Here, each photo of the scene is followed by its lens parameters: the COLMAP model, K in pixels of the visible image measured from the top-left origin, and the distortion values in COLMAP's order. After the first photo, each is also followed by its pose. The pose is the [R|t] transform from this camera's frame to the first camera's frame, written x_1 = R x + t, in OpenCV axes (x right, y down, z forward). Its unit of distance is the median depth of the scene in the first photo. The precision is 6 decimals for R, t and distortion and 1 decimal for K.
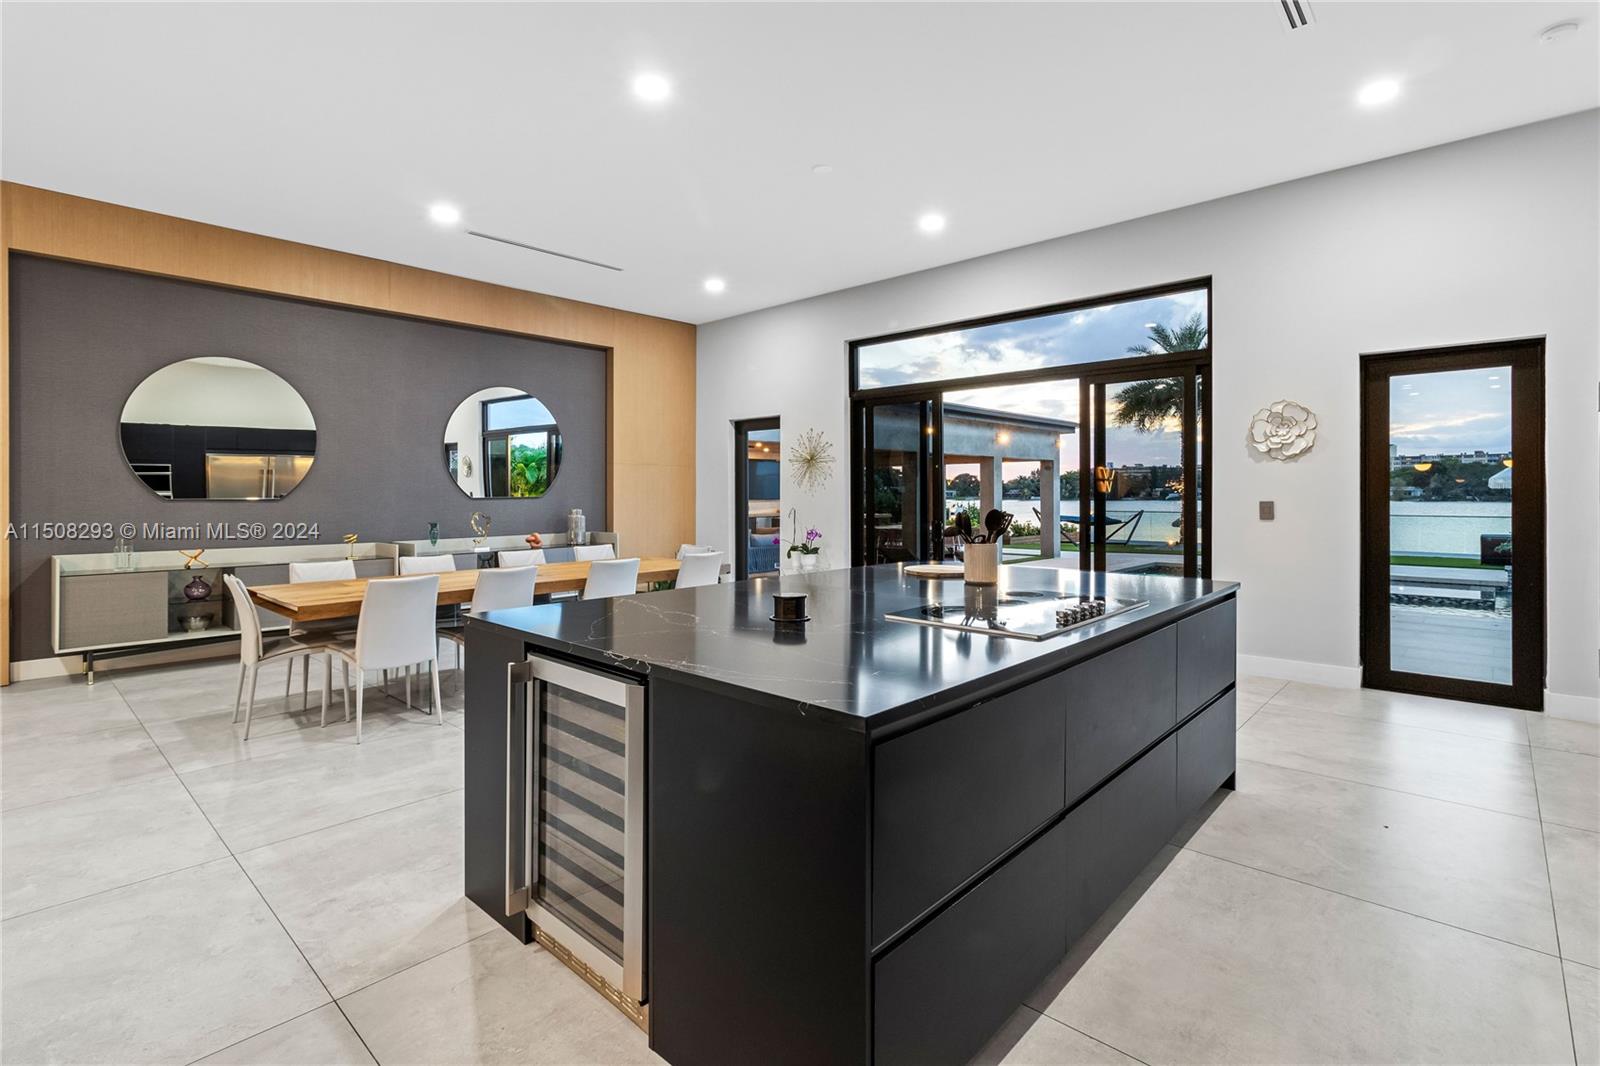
lens RADIAL K [[746.5, 0, 820.0], [0, 746.5, 496.5], [0, 0, 1]] dist [0.008140, 0.000157]
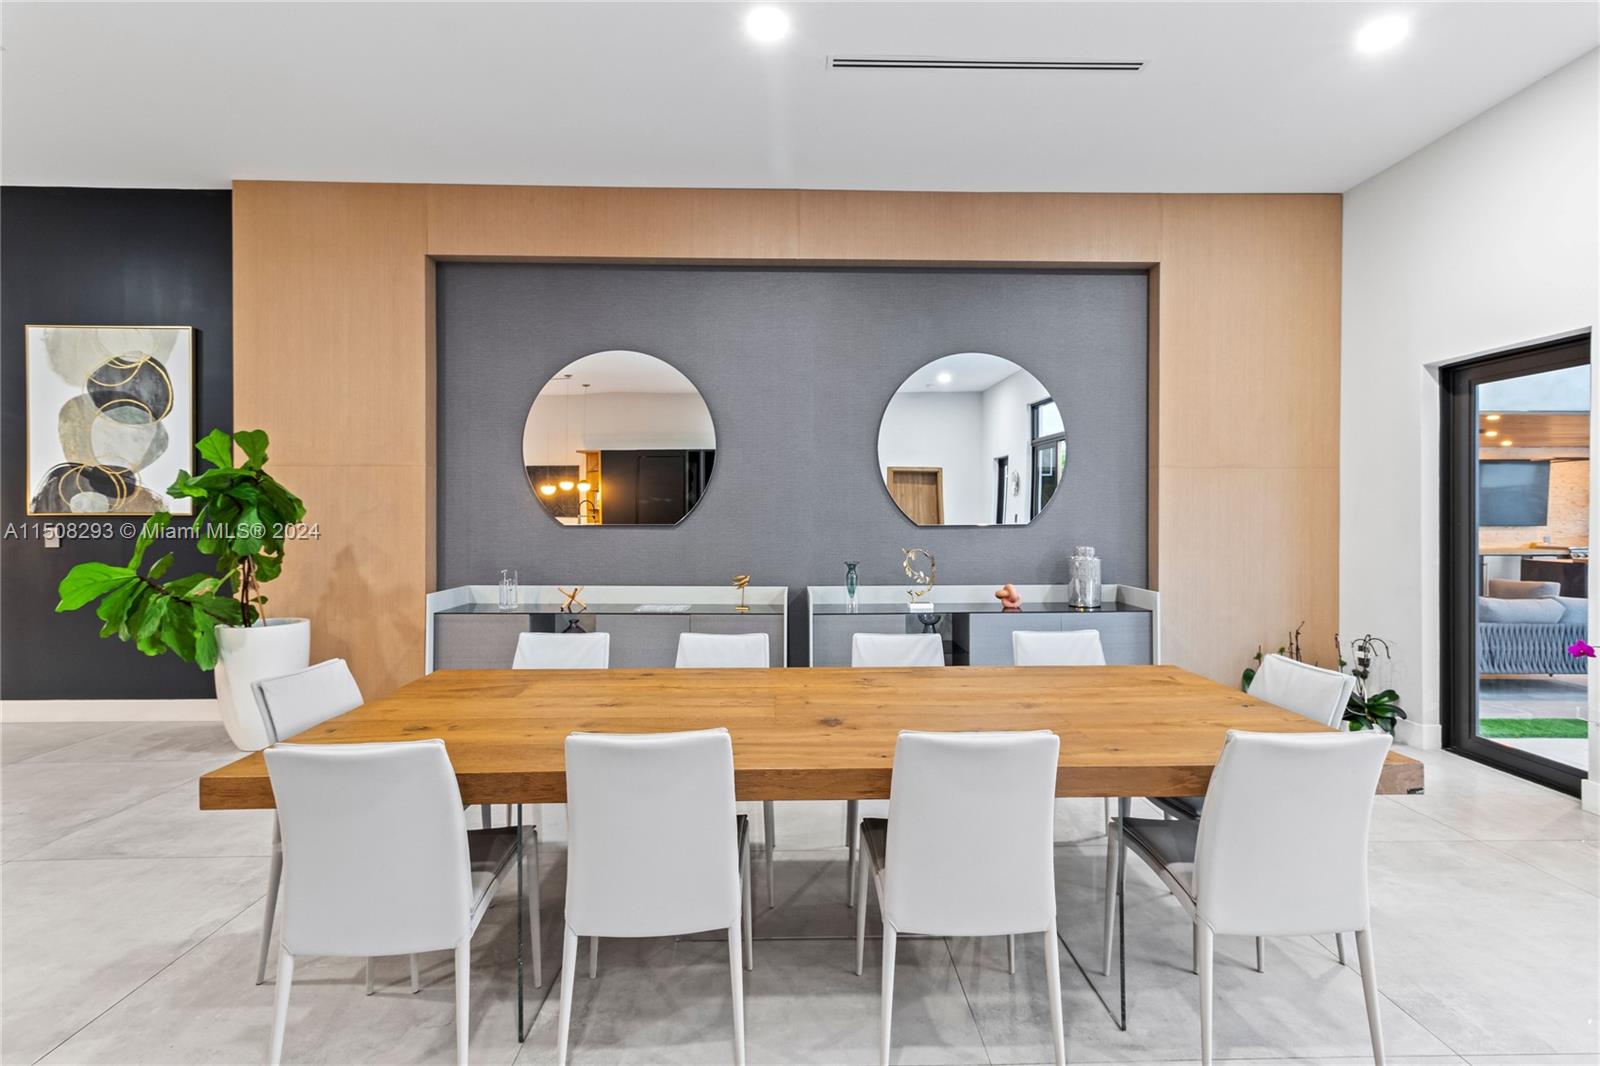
lens RADIAL K [[746.5, 0, 802.6], [0, 746.5, 511.8], [0, 0, 1]] dist [0.008140, 0.000157]
pose [[0.686667, 0.003019, -0.726966, -0.053640], [-0.006504, 0.999977, -0.001991, -0.007572], [0.726943, 0.006095, 0.686670, 0.450544]]
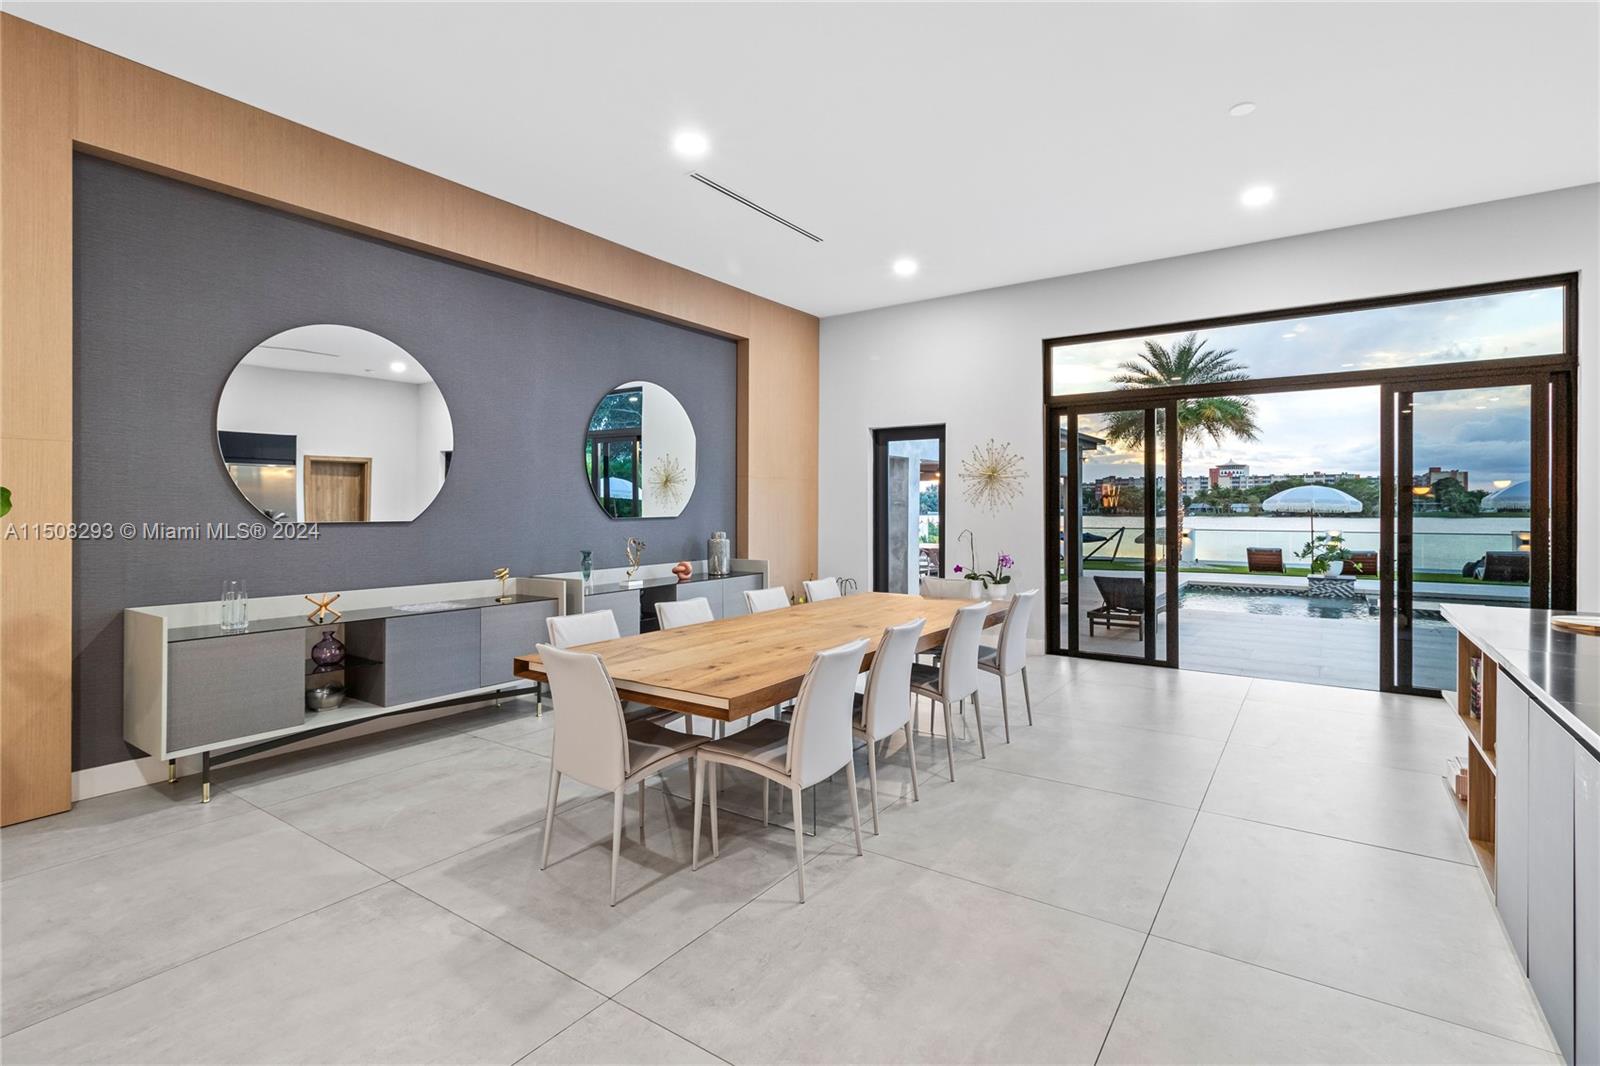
lens RADIAL K [[746.5, 0, 826.6], [0, 746.5, 508.4], [0, 0, 1]] dist [0.008140, 0.000157]
pose [[0.990270, 0.002953, 0.139132, -0.334179], [-0.002425, 0.999989, -0.003965, -0.005976], [-0.139142, 0.003589, 0.990266, 0.169204]]
